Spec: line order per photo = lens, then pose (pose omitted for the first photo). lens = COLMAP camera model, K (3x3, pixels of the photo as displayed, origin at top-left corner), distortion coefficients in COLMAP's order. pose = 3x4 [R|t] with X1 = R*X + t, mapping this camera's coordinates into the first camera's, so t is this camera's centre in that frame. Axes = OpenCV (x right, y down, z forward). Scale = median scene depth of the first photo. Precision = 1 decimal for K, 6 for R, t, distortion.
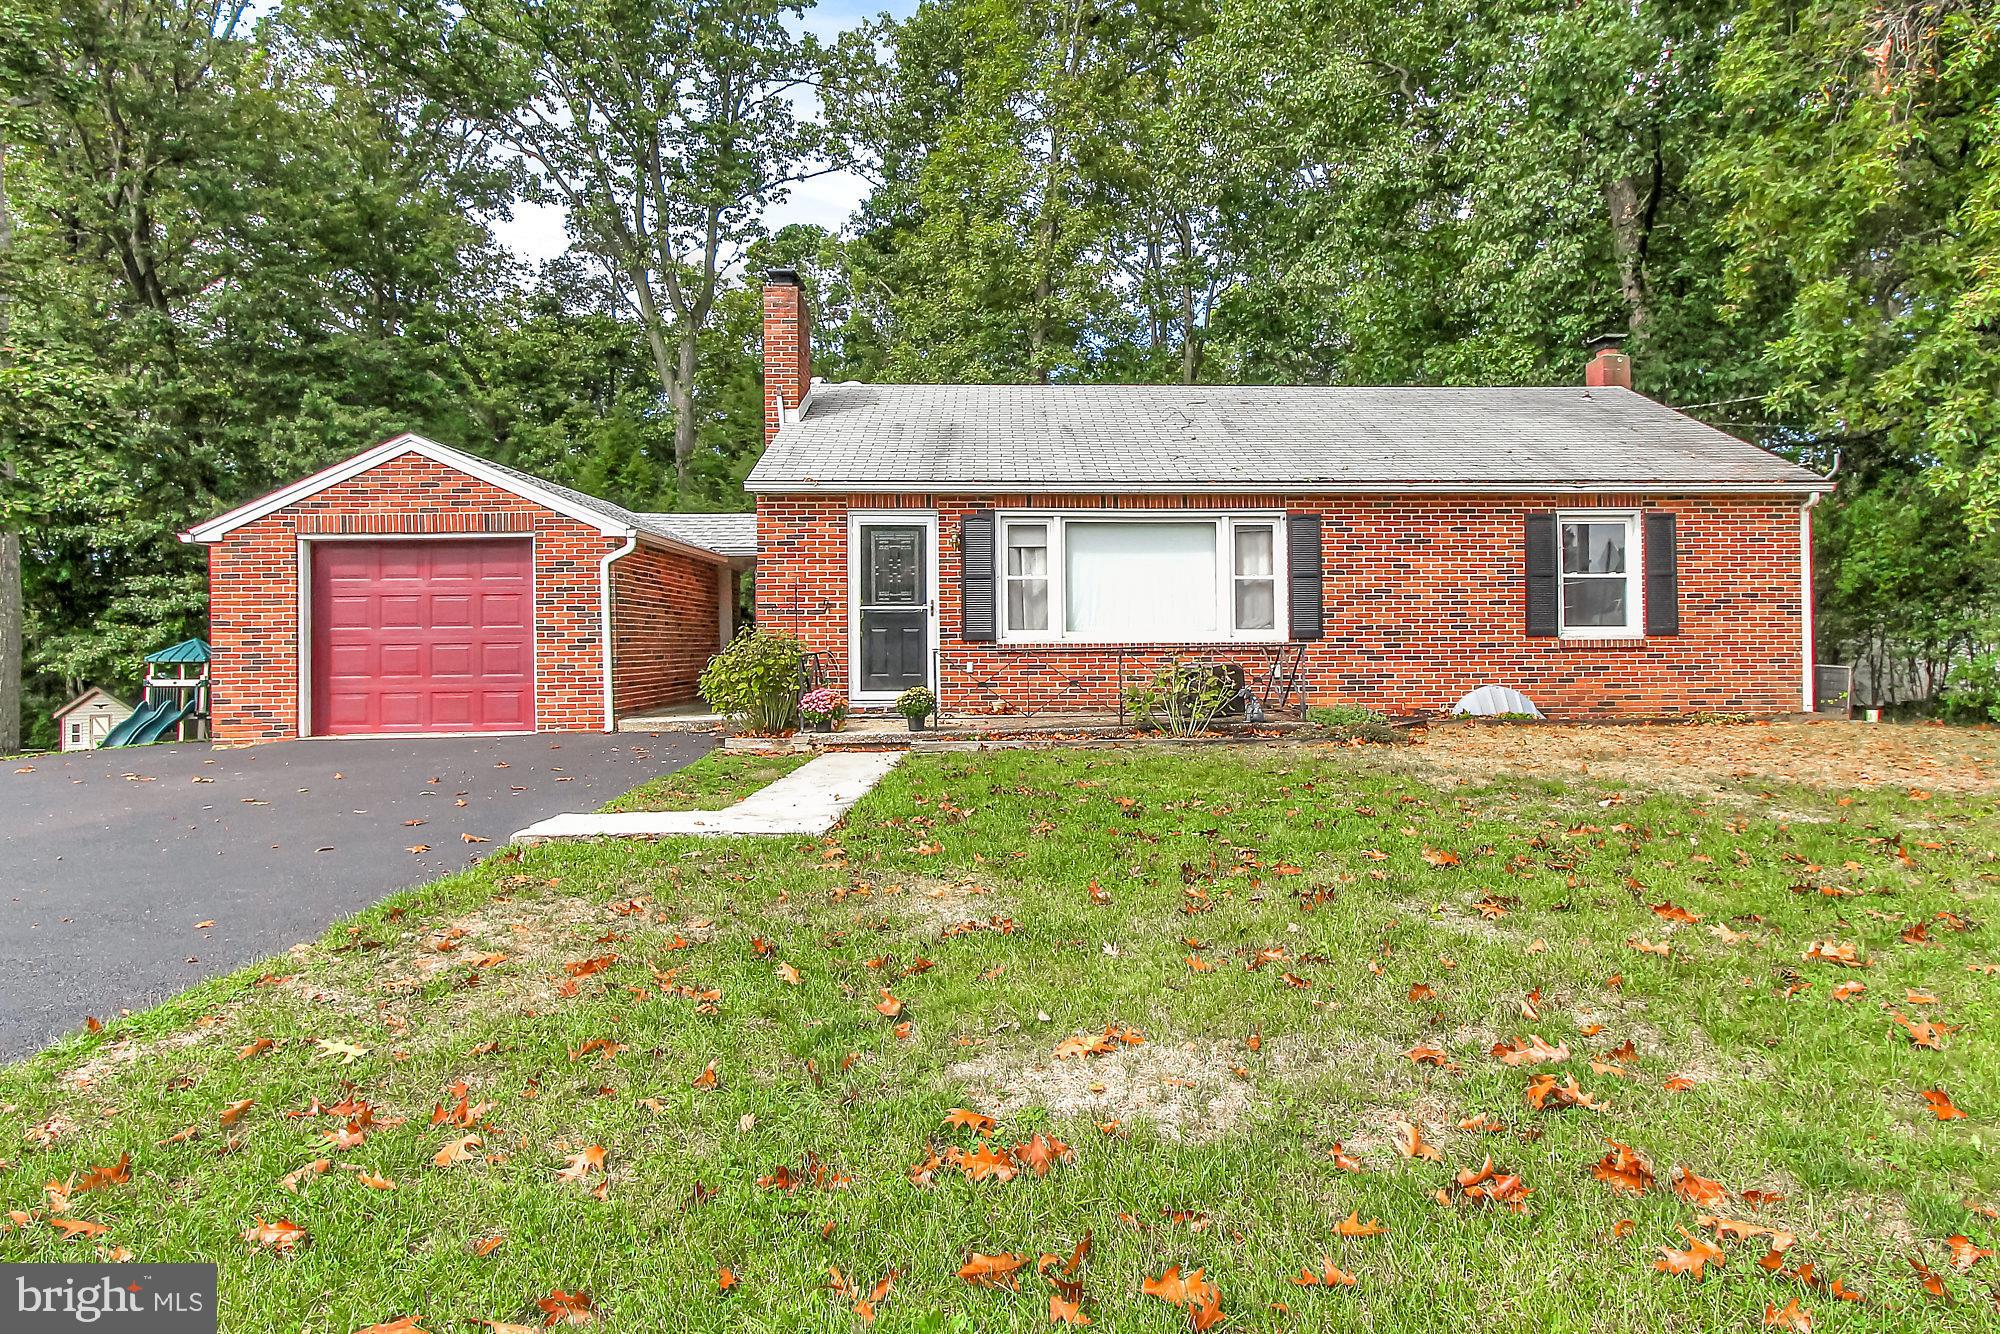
lens RADIAL K [[920.8, 0, 999.2], [0, 920.8, 665.8], [0, 0, 1]] dist [-0.002756, 0.000103]
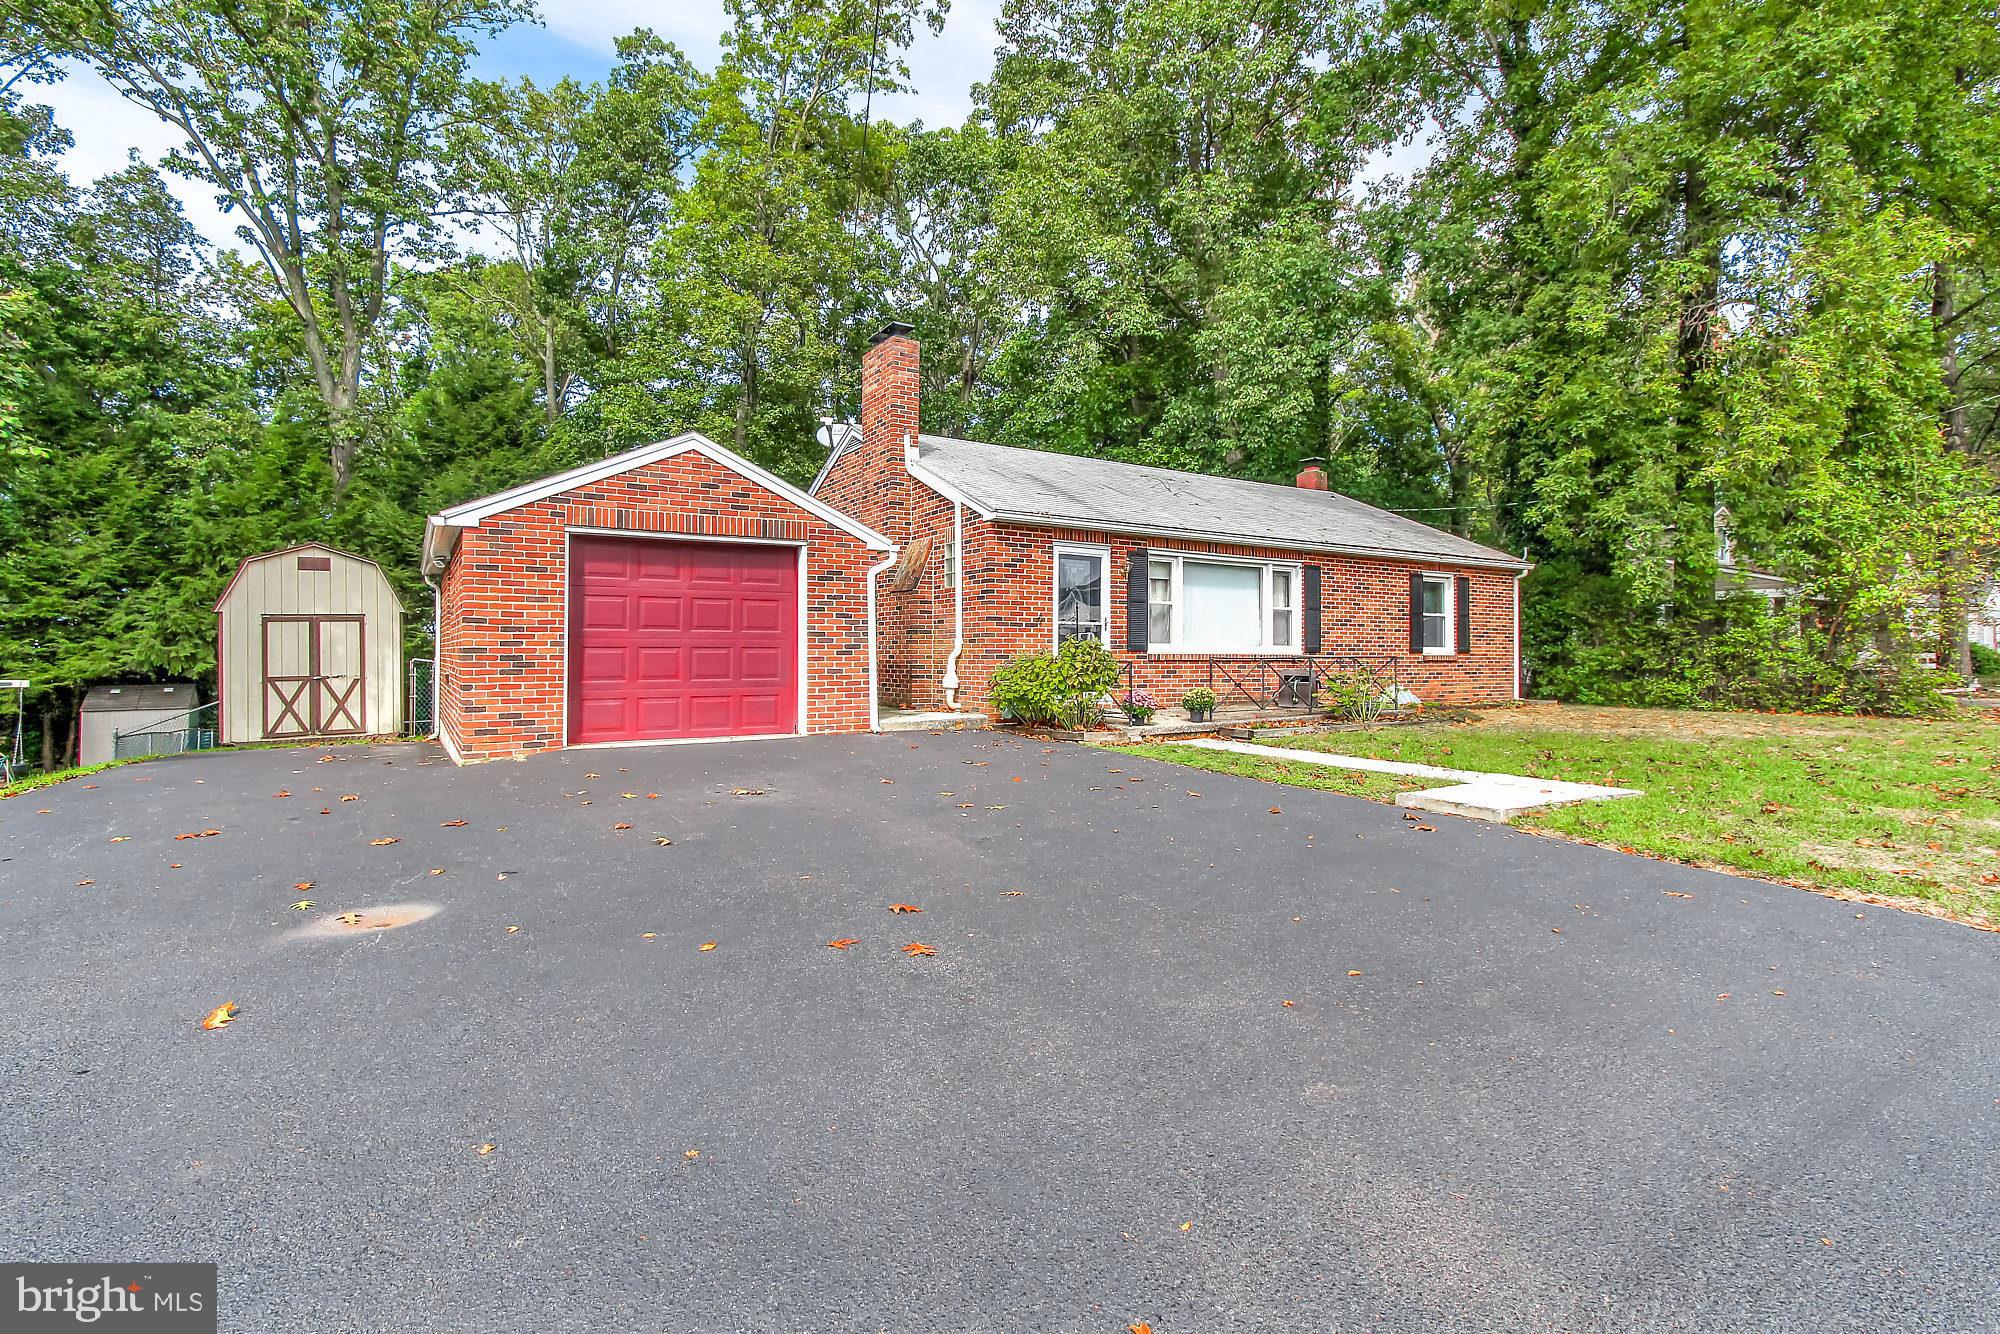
lens RADIAL K [[722.8, 0, 997.8], [0, 722.8, 666.7], [0, 0, 1]] dist [0.000018, -0.000001]
pose [[0.927516, 0.005817, 0.373737, -0.575231], [-0.005612, 0.999983, -0.001638, -0.003303], [-0.373740, -0.000578, 0.927533, 0.153040]]
